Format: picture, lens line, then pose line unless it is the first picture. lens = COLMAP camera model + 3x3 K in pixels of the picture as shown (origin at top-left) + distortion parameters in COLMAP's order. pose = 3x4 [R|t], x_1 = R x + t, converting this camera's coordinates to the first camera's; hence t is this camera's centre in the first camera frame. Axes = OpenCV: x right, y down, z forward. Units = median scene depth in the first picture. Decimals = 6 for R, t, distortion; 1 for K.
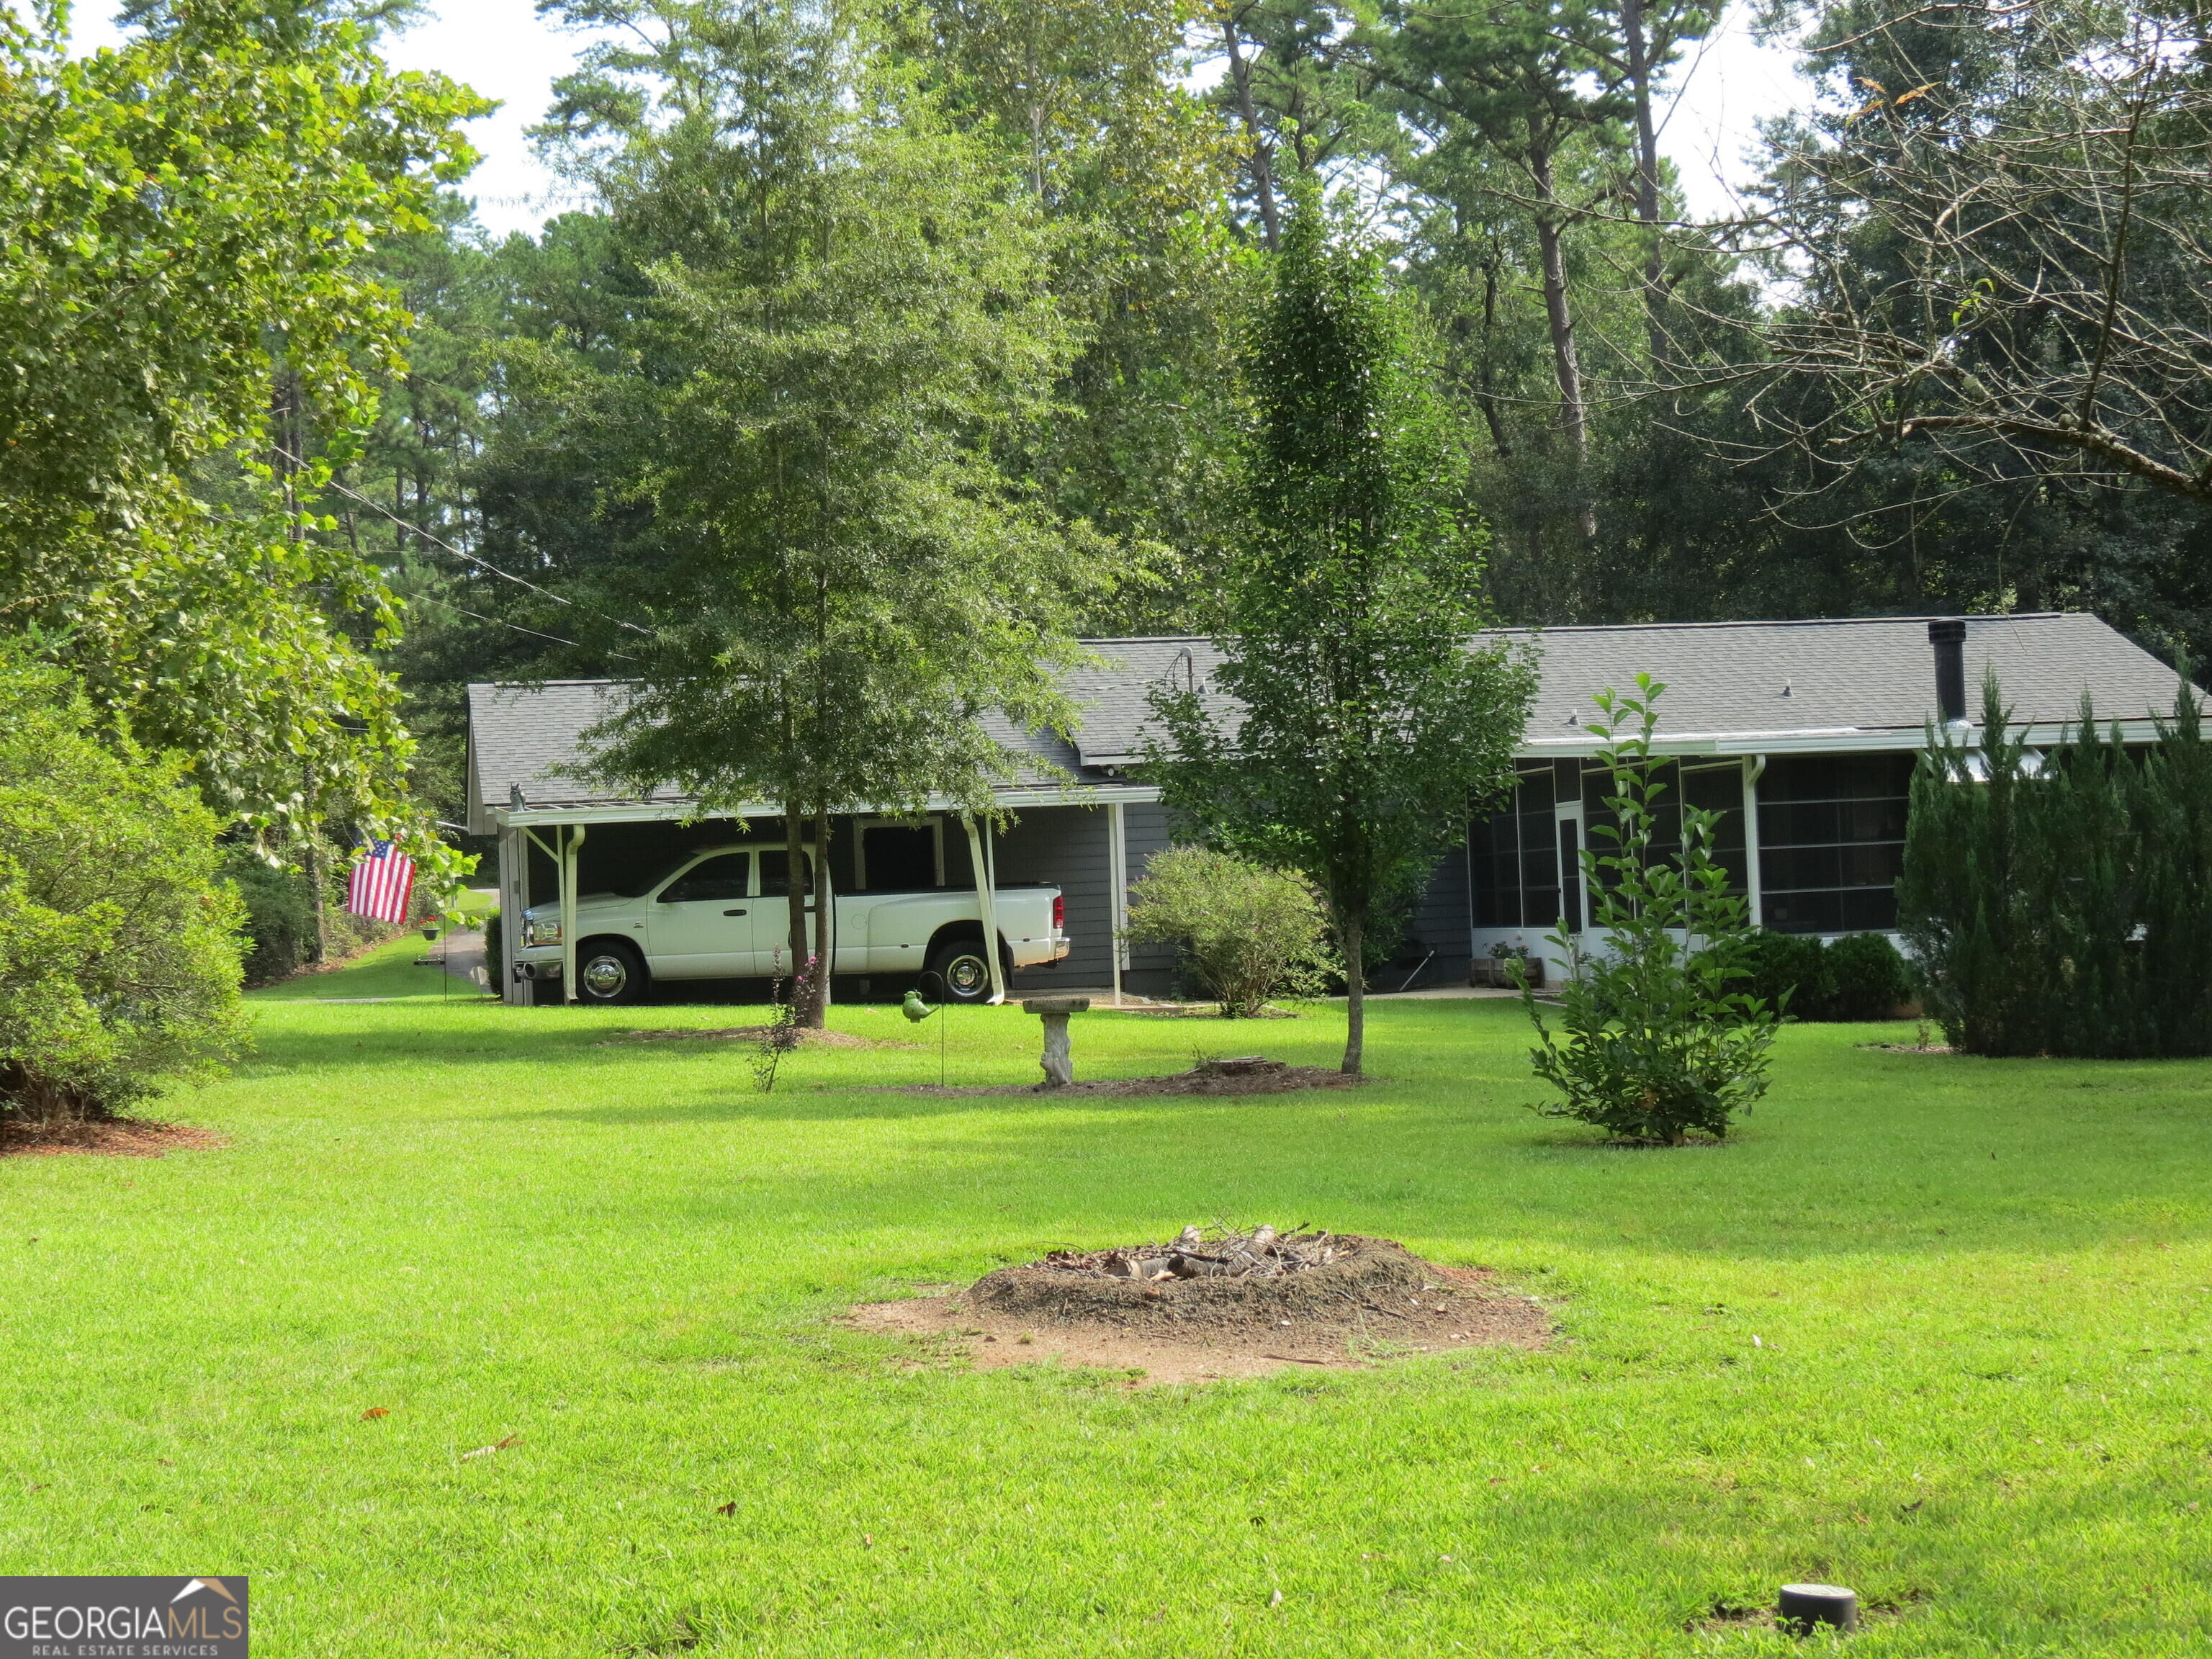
lens RADIAL K [[3722.5, 0, 1115.5], [0, 3722.5, 825.1], [0, 0, 1]] dist [-0.126860, 0.000000]
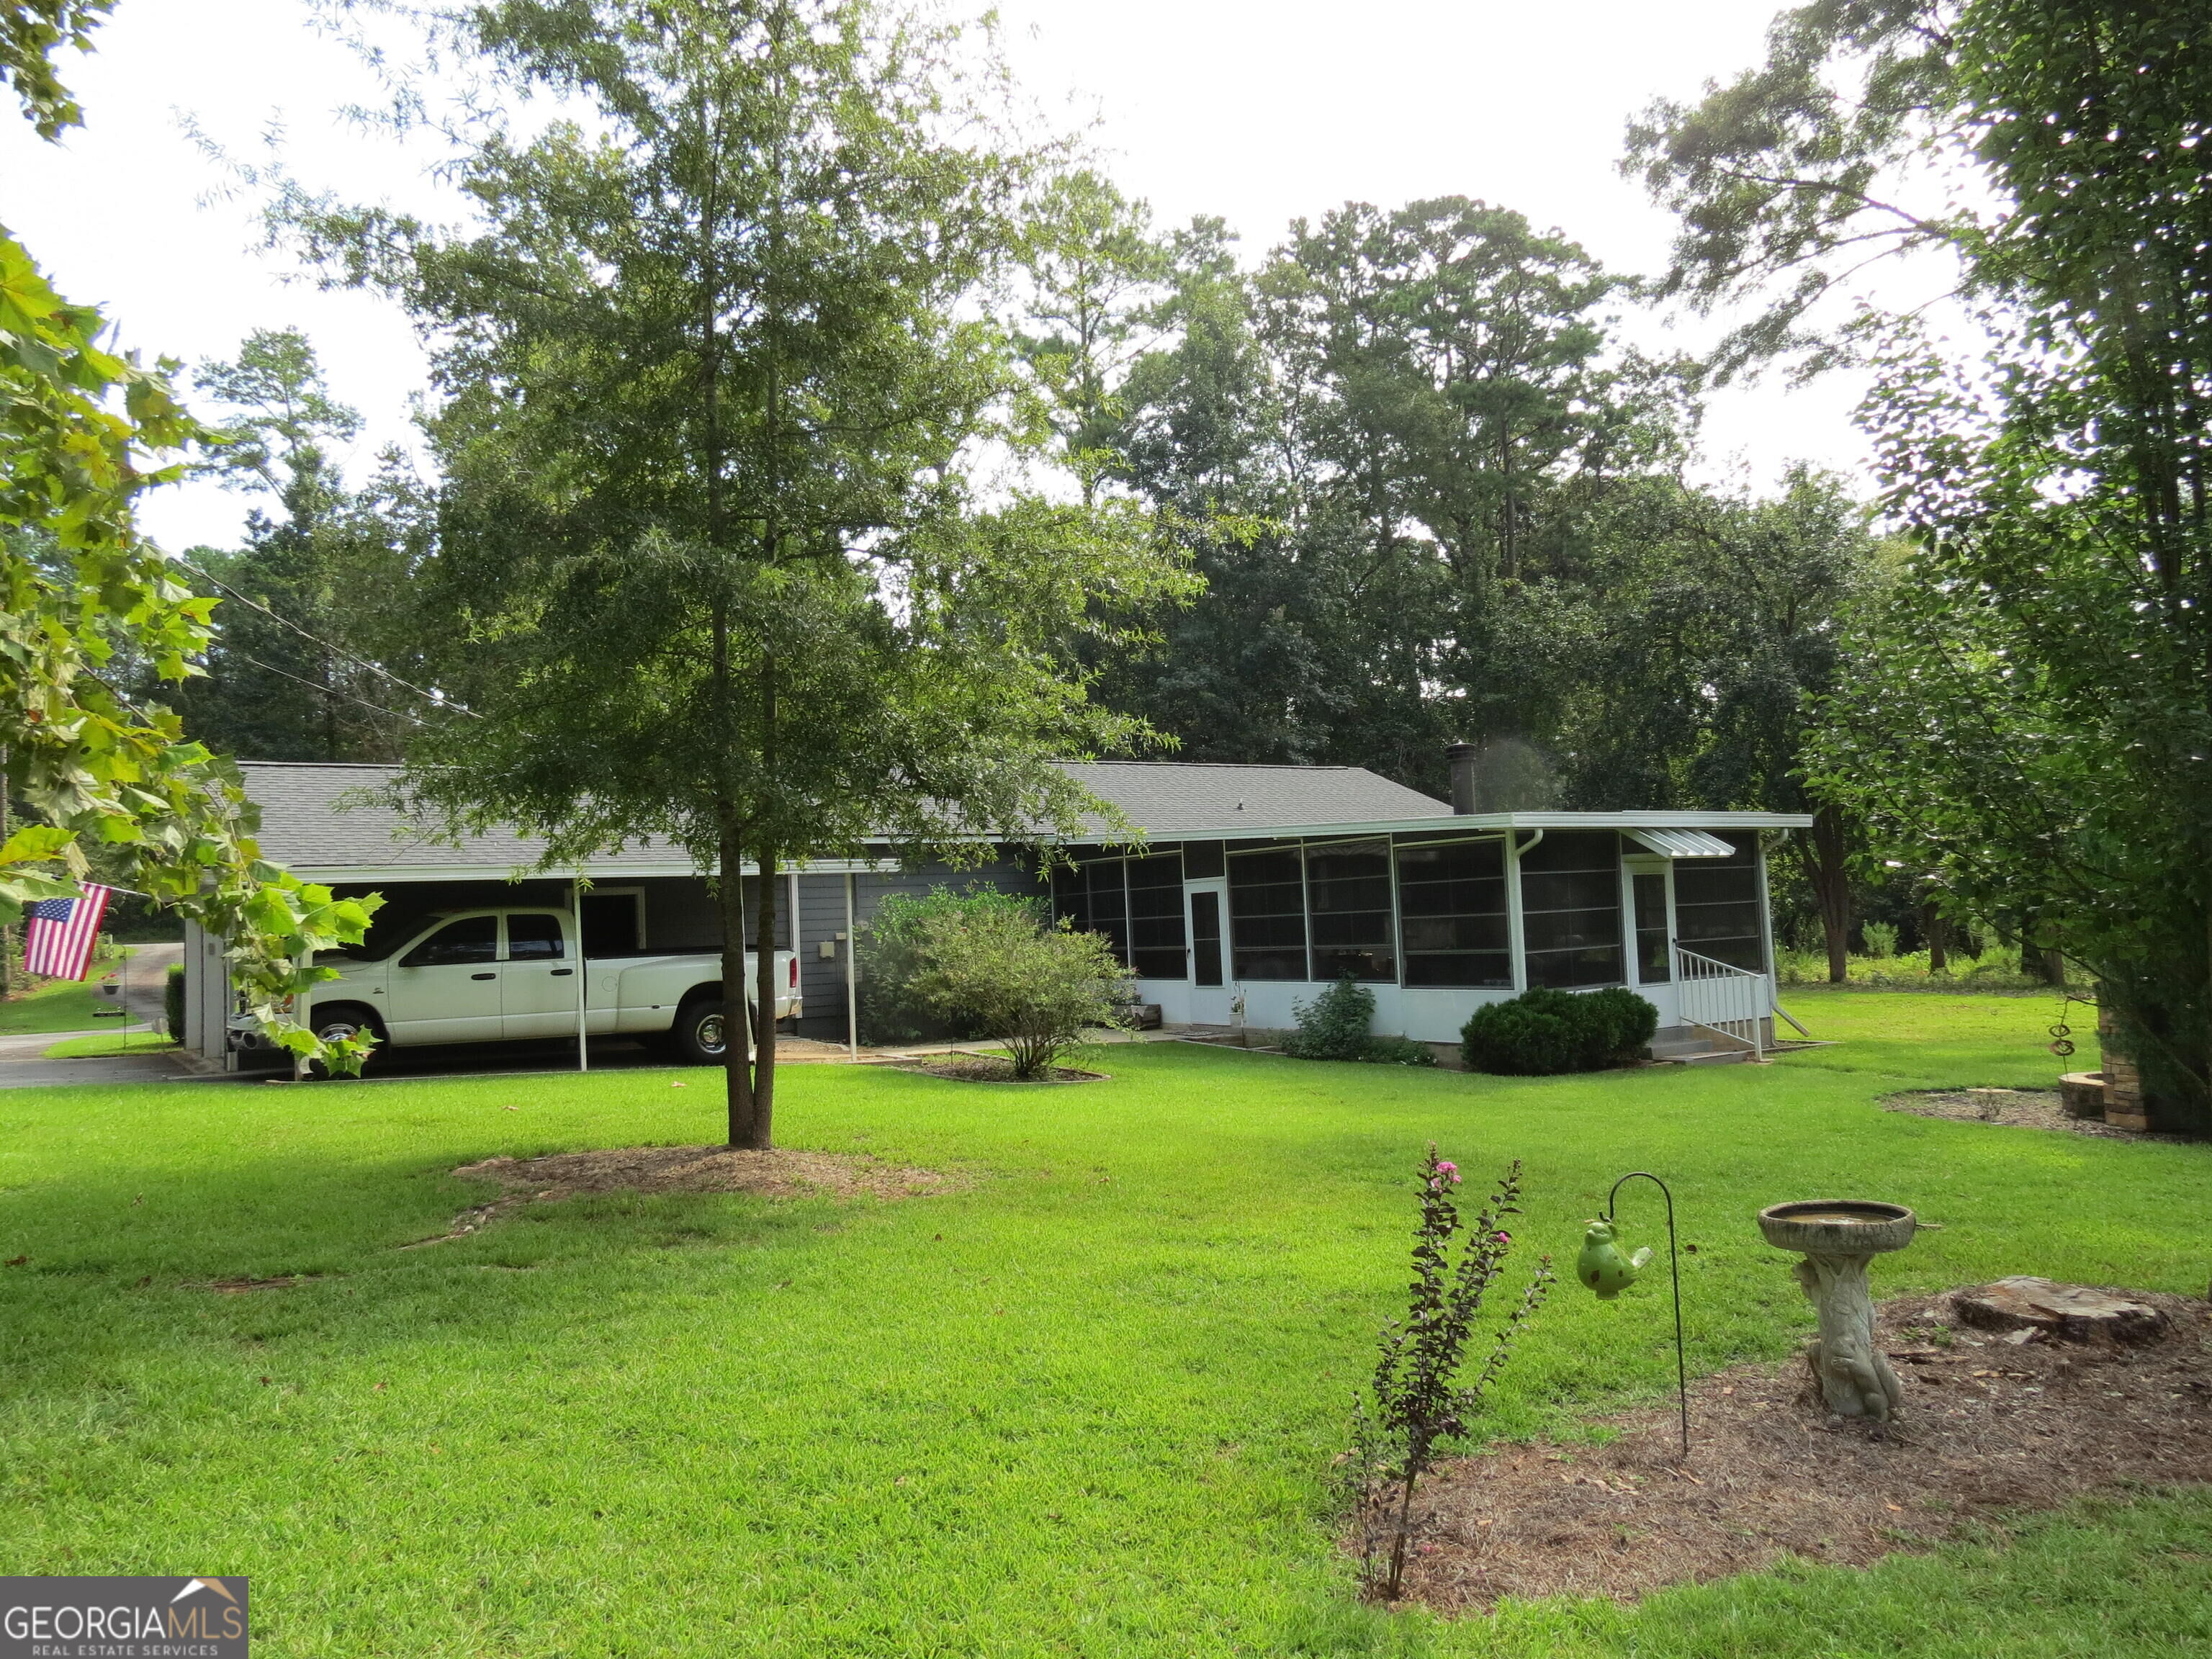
lens RADIAL K [[1566.5, 0, 1119.9], [0, 1566.5, 831.8], [0, 0, 1]] dist [-0.030577, 0.008190]
pose [[0.918344, 0.025276, 0.394976, -0.115378], [-0.004270, 0.998533, -0.053971, 0.006943], [-0.395761, 0.047878, 0.917105, 0.566887]]
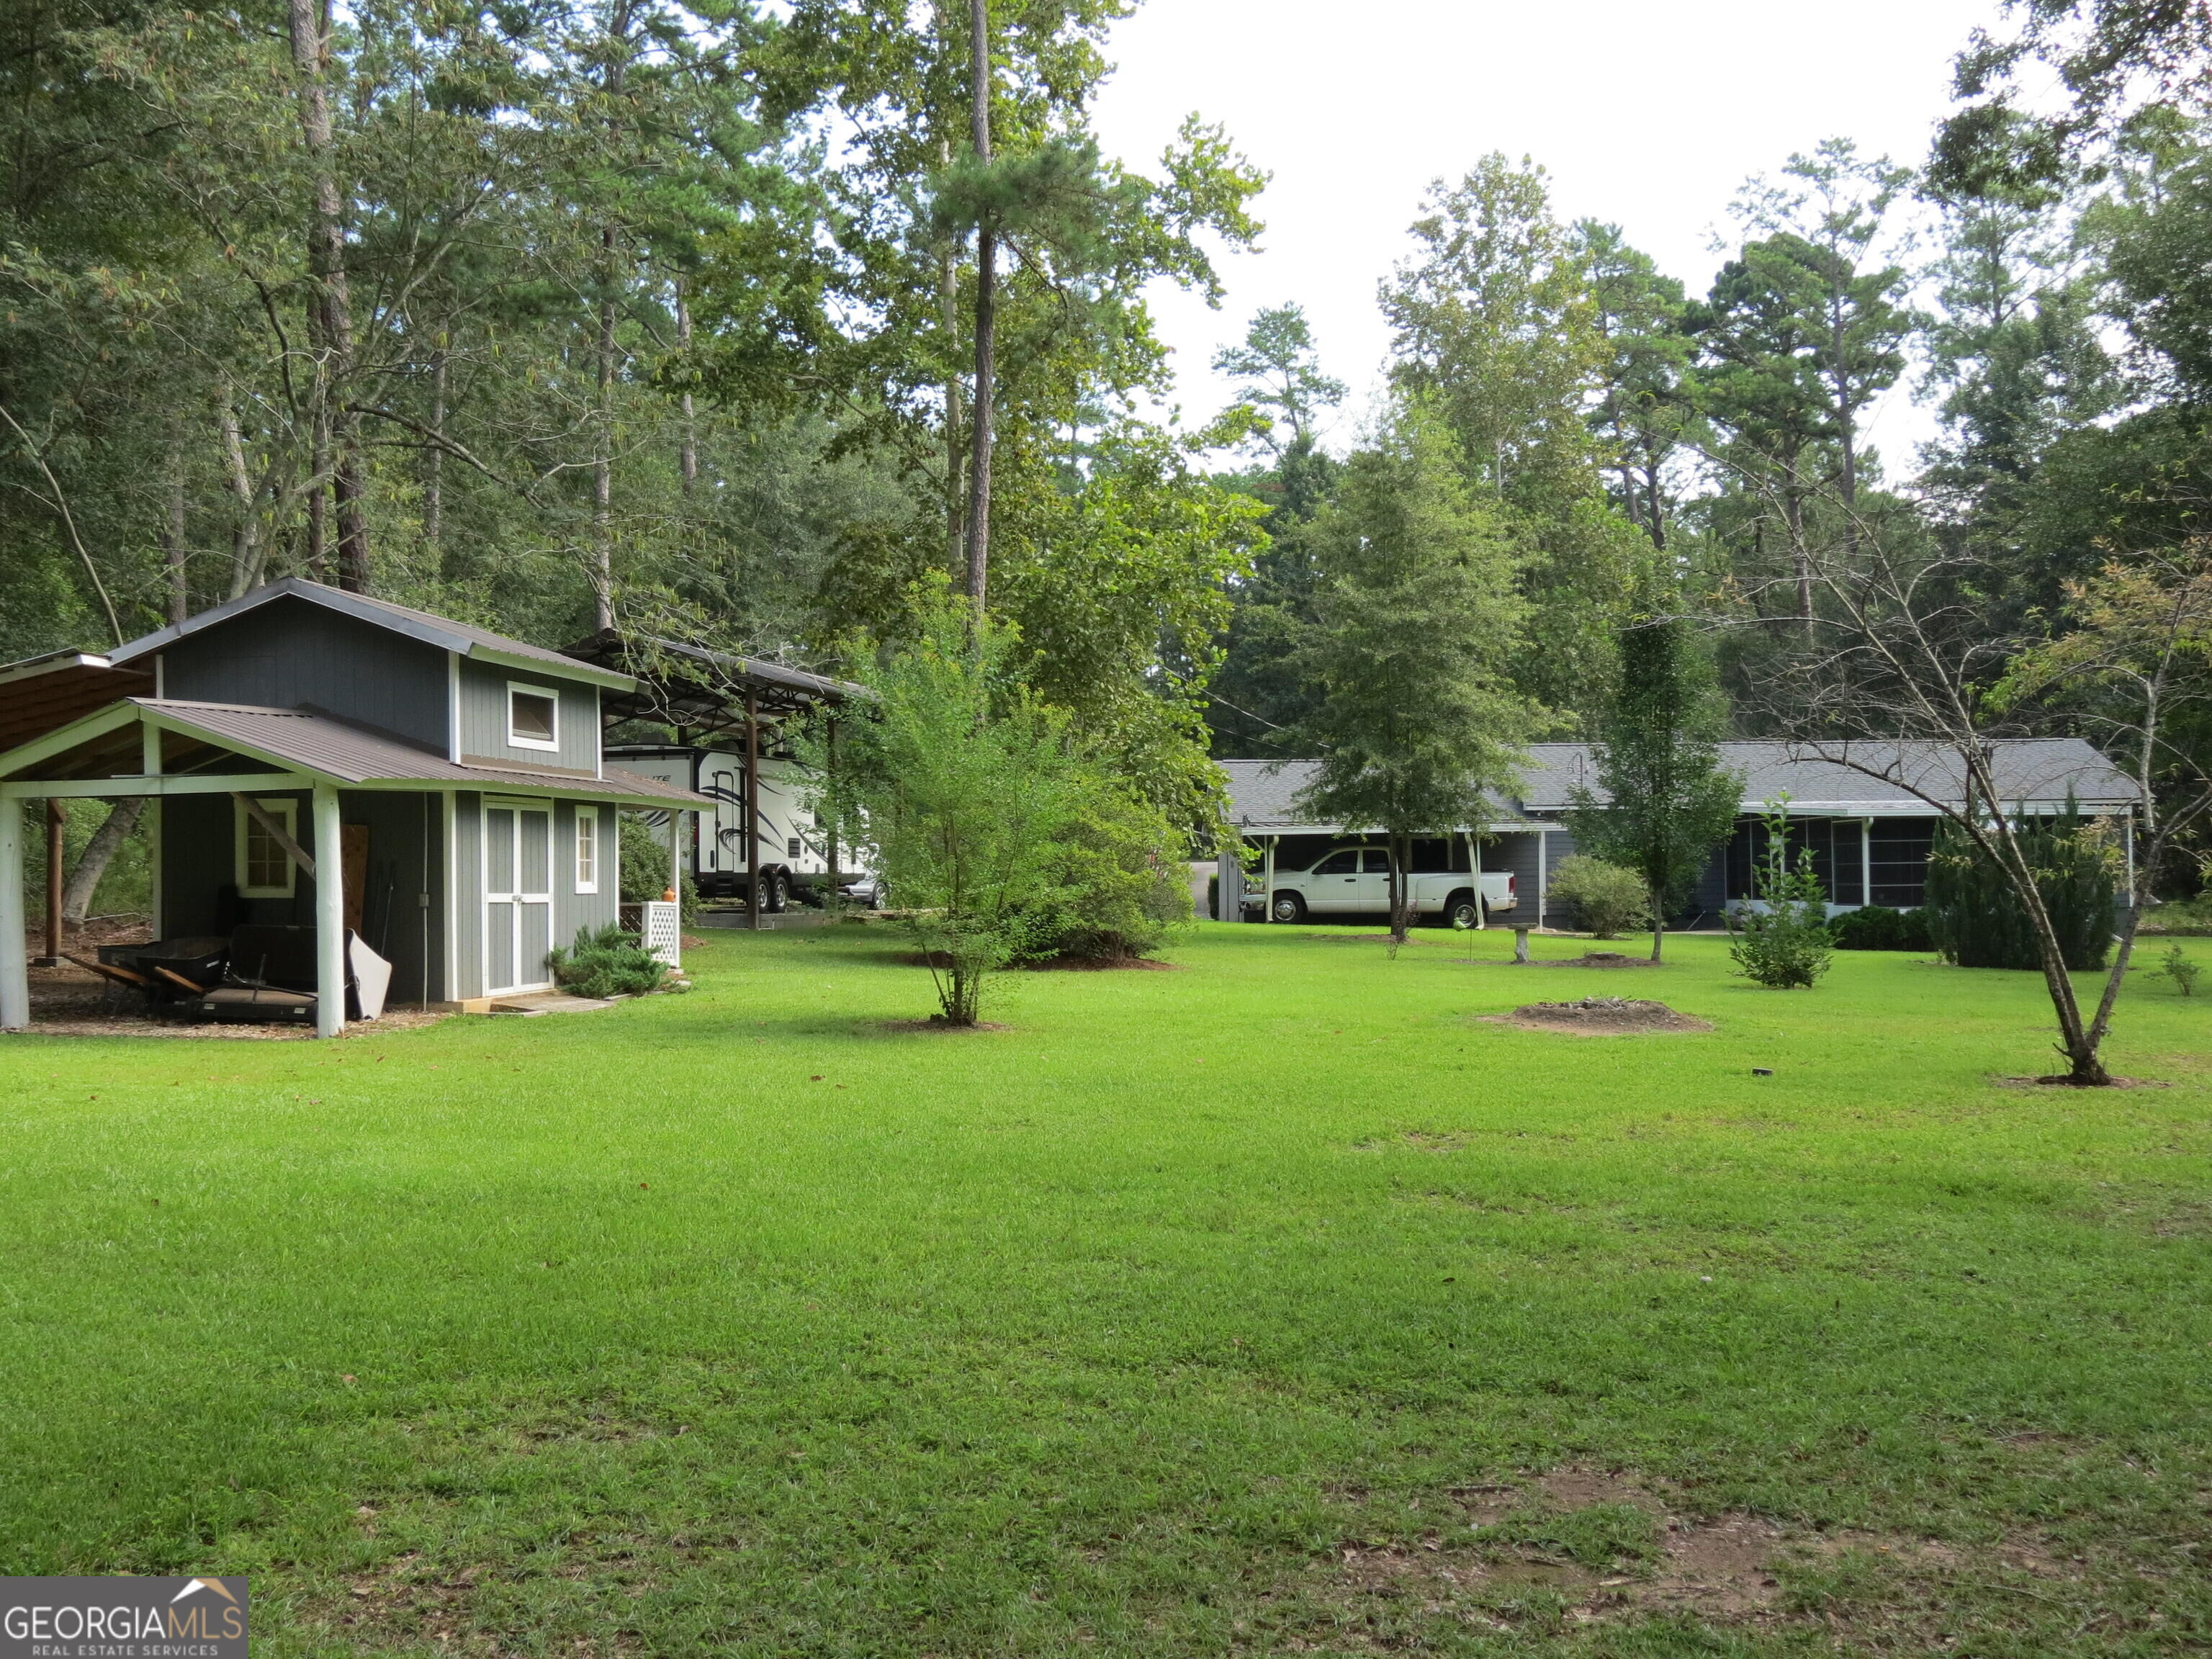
lens RADIAL K [[2369.7, 0, 1092.6], [0, 2369.7, 835.8], [0, 0, 1]] dist [-0.068540, 0.000000]
pose [[0.983738, 0.026826, -0.177595, -0.012628], [-0.025971, 0.999637, 0.007137, -0.006227], [0.177722, -0.002408, 0.984078, -0.298069]]
